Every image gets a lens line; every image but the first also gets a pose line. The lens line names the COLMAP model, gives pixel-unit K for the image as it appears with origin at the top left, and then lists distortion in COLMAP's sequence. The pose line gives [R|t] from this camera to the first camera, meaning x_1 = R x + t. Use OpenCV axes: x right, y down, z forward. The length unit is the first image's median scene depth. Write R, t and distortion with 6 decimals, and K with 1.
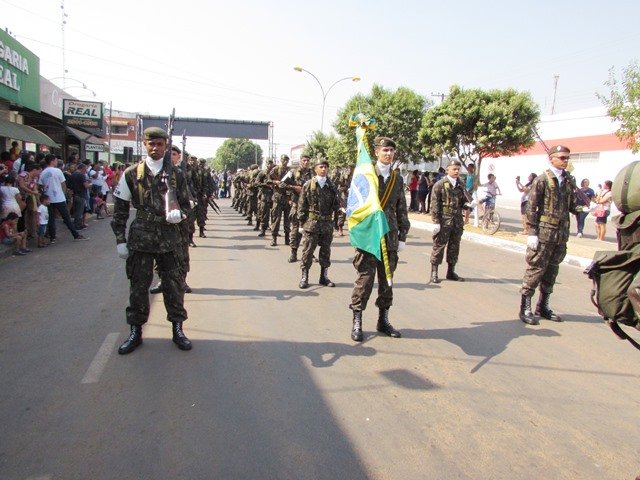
lens RADIAL K [[455.2, 0, 313.9], [0, 455.2, 251.7], [0, 0, 1]] dist [-0.056614, 0.041270]
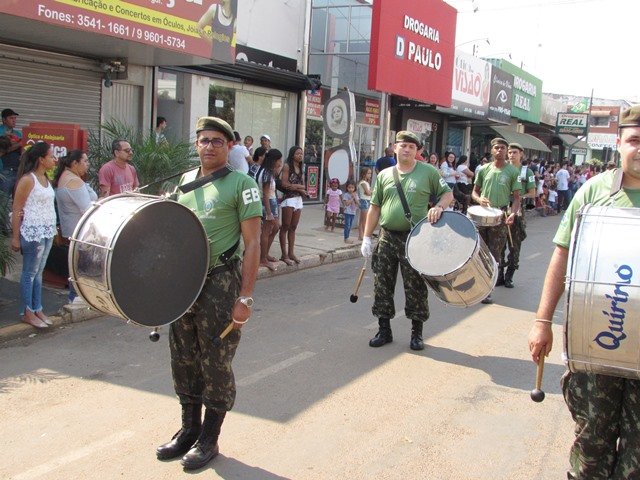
lens RADIAL K [[708.9, 0, 304.3], [0, 708.9, 240.2], [0, 0, 1]] dist [-0.120746, 0.113884]
pose [[0.702169, 0.068600, -0.708698, 0.323969], [-0.121493, 0.992294, -0.024323, 0.134353], [0.701568, 0.103181, 0.705093, -0.786443]]
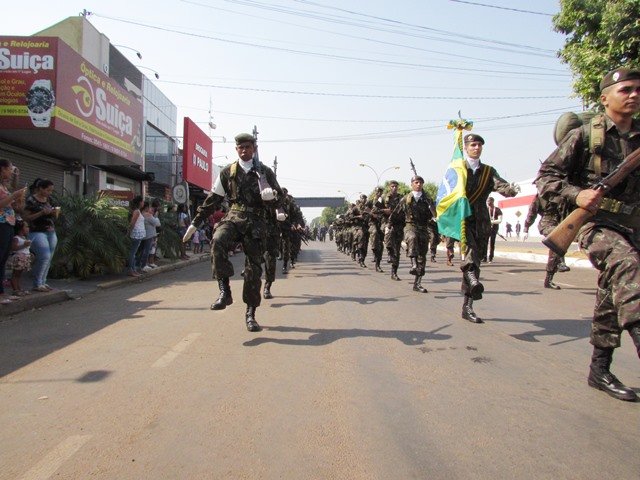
lens RADIAL K [[455.2, 0, 313.9], [0, 455.2, 251.7], [0, 0, 1]] dist [-0.056614, 0.041270]
pose [[0.970383, -0.032536, -0.239371, 0.302231], [0.002792, 0.992333, -0.123564, 0.224369], [0.241556, 0.119236, 0.963033, -1.094284]]
